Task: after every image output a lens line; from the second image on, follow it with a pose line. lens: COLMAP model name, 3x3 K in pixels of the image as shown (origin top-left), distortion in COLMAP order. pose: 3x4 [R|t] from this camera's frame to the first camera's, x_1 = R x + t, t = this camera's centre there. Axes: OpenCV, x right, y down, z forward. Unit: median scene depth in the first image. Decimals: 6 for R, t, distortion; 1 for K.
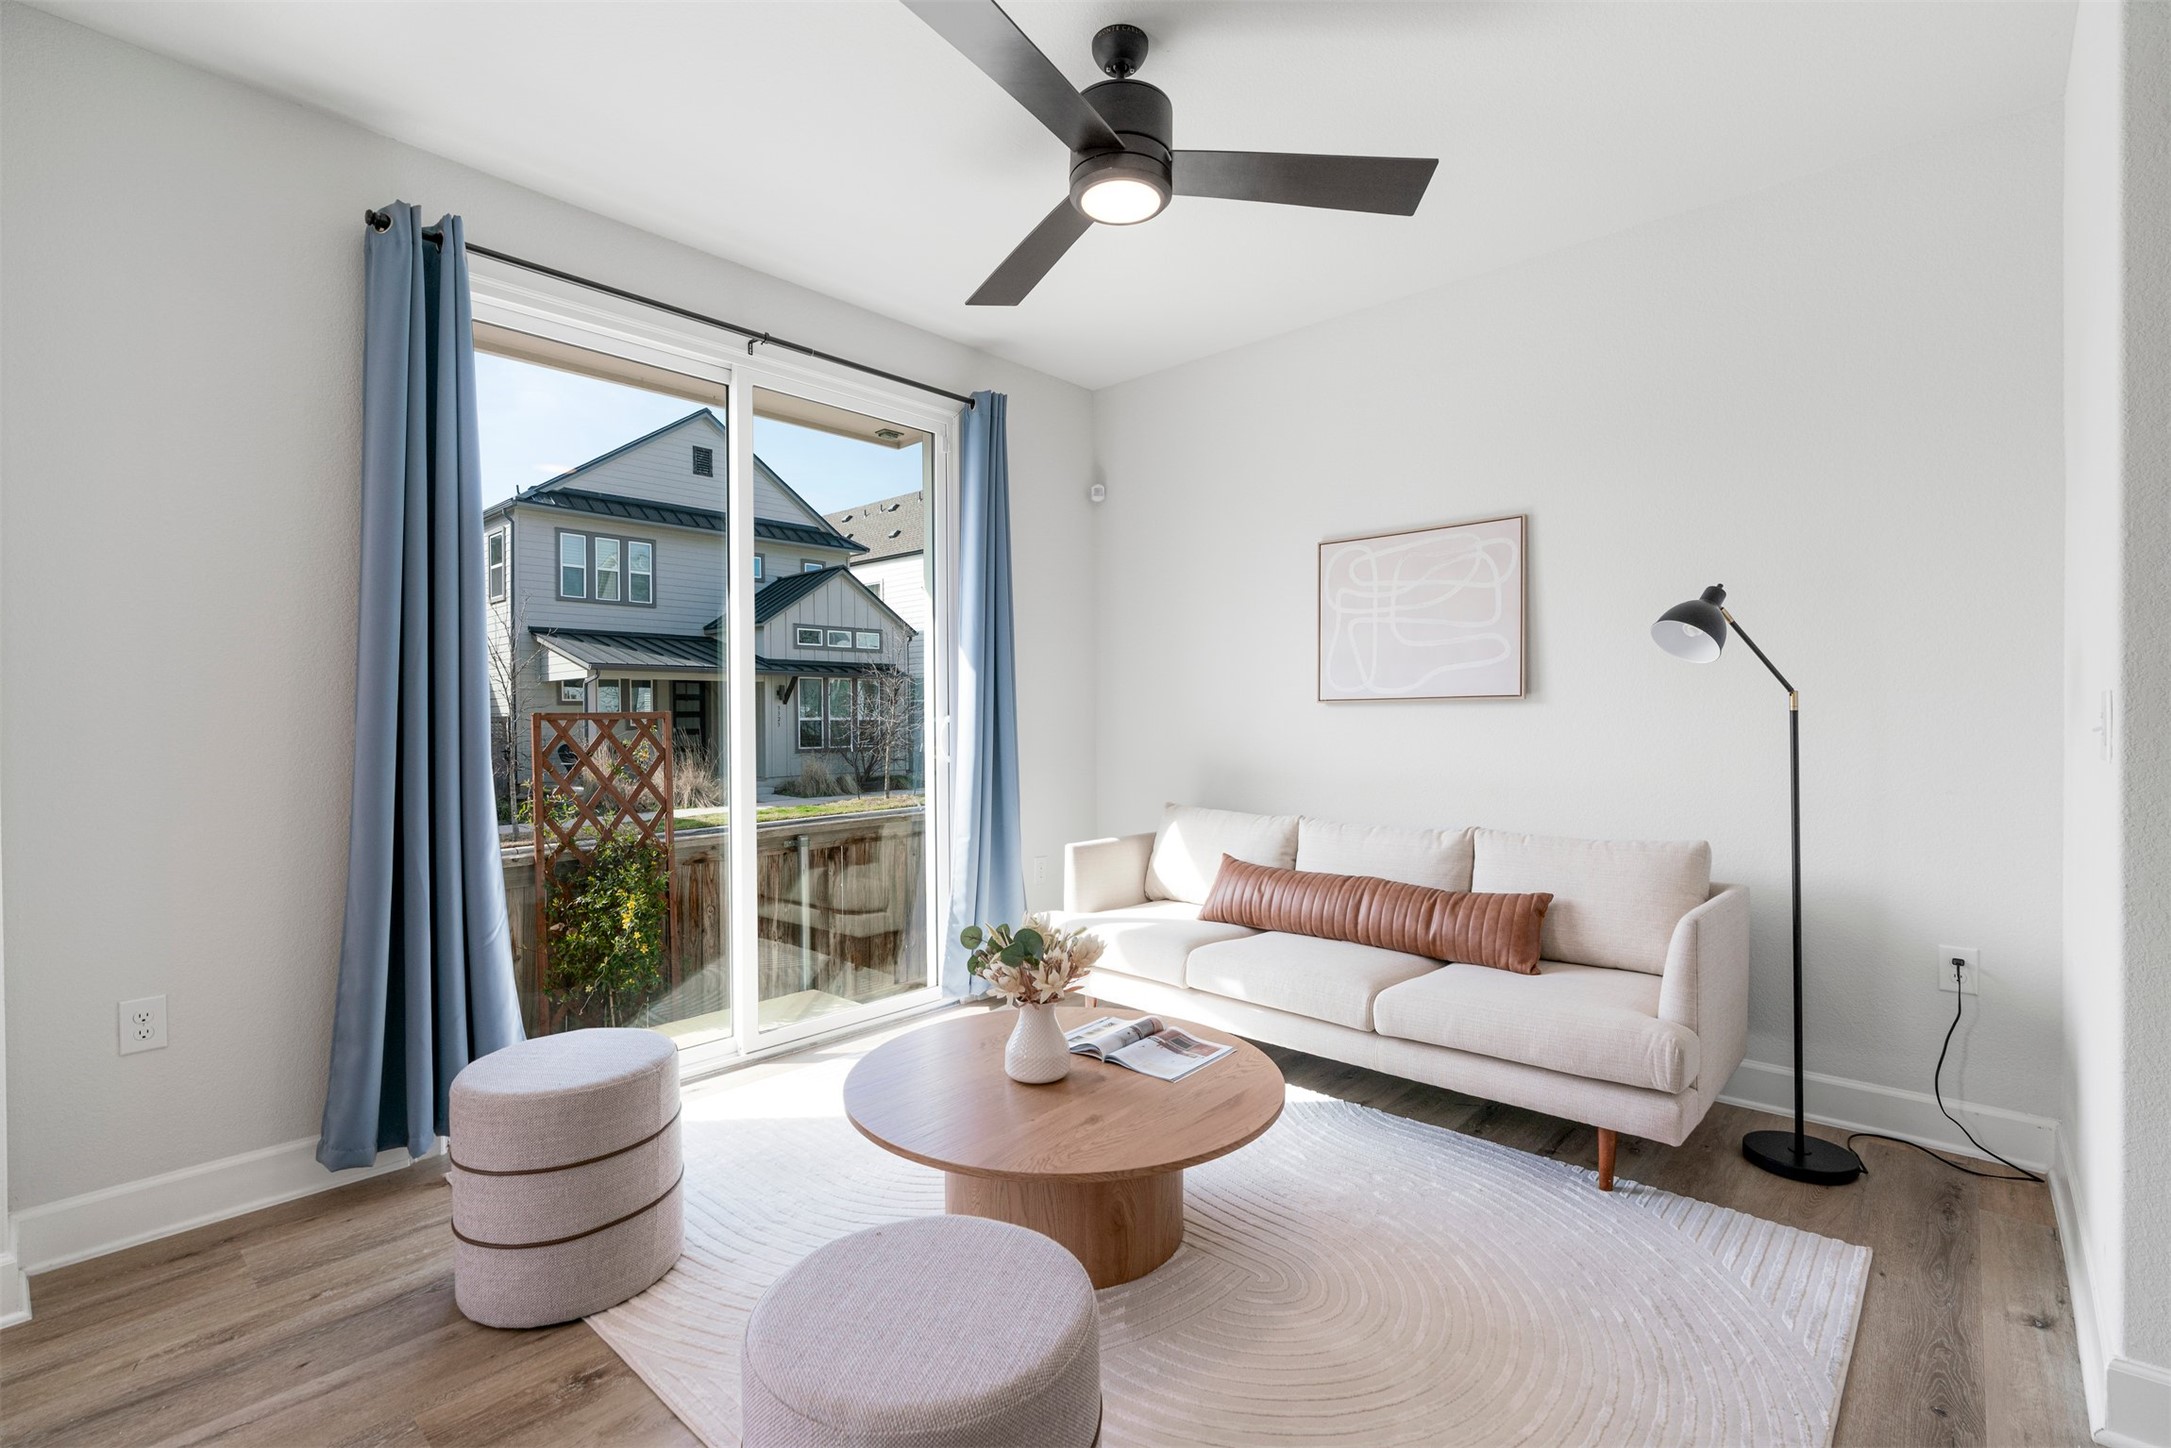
lens RADIAL K [[985.6, 0, 1085.5], [0, 985.6, 724.0], [0, 0, 1]] dist [-0.003195, -0.000049]
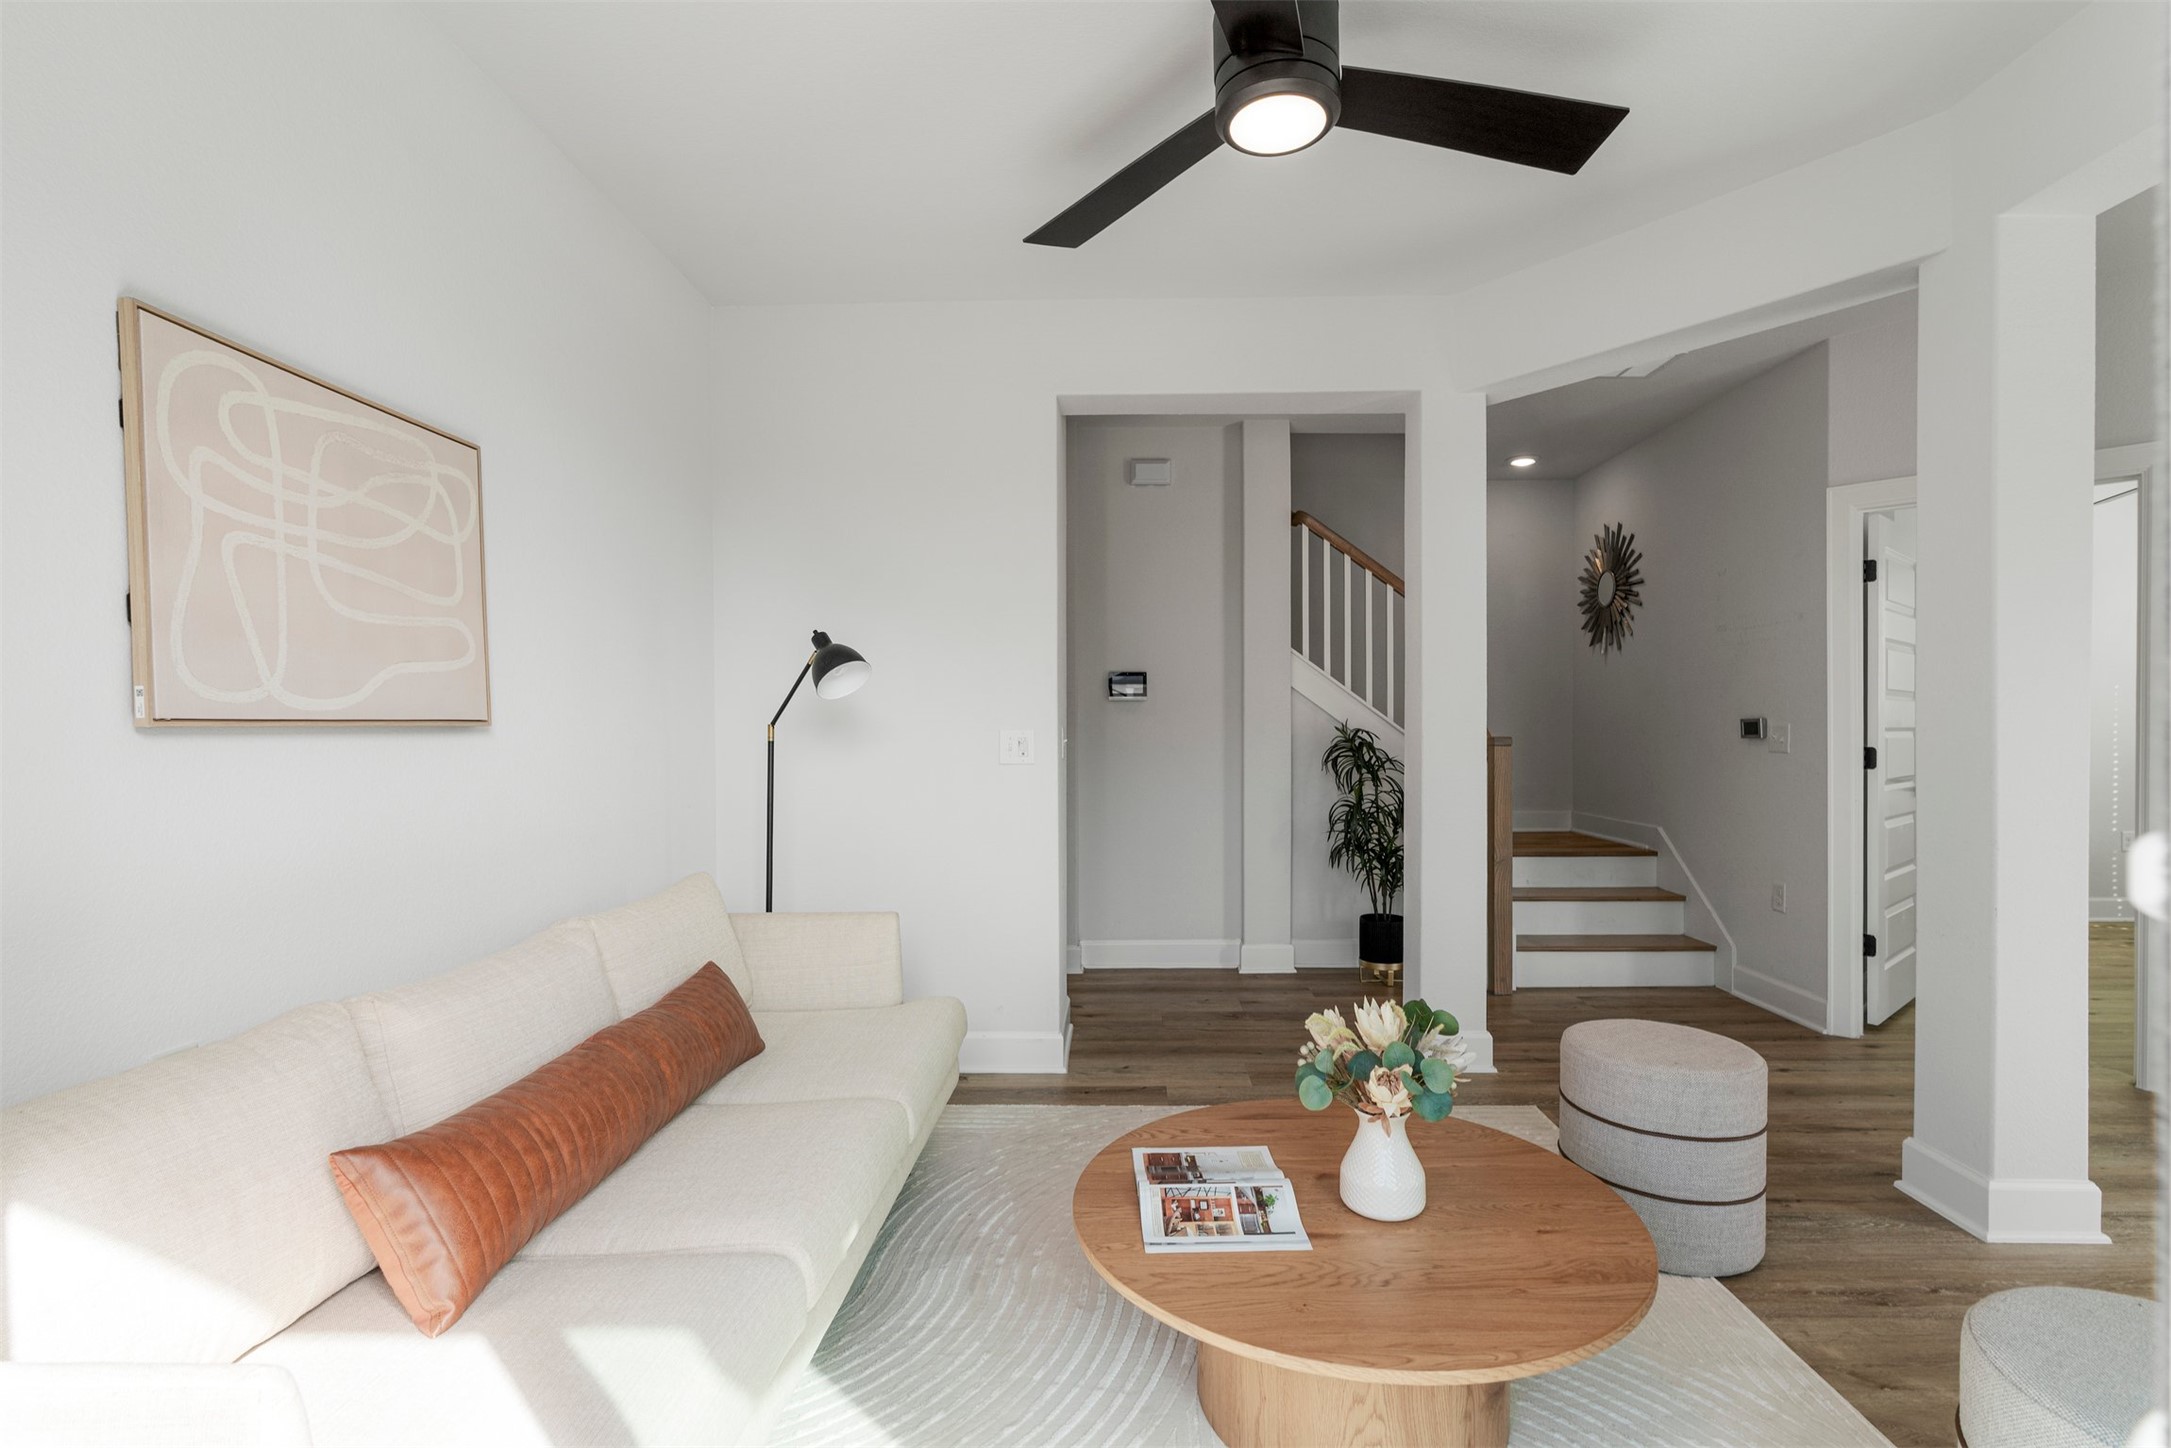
lens RADIAL K [[985.6, 0, 1085.5], [0, 985.6, 724.0], [0, 0, 1]] dist [-0.003195, -0.000049]
pose [[-0.644132, 0.009991, 0.764849, -0.297113], [0.012399, 0.999920, -0.002620, -0.018266], [-0.764814, 0.007796, -0.644204, 1.026116]]
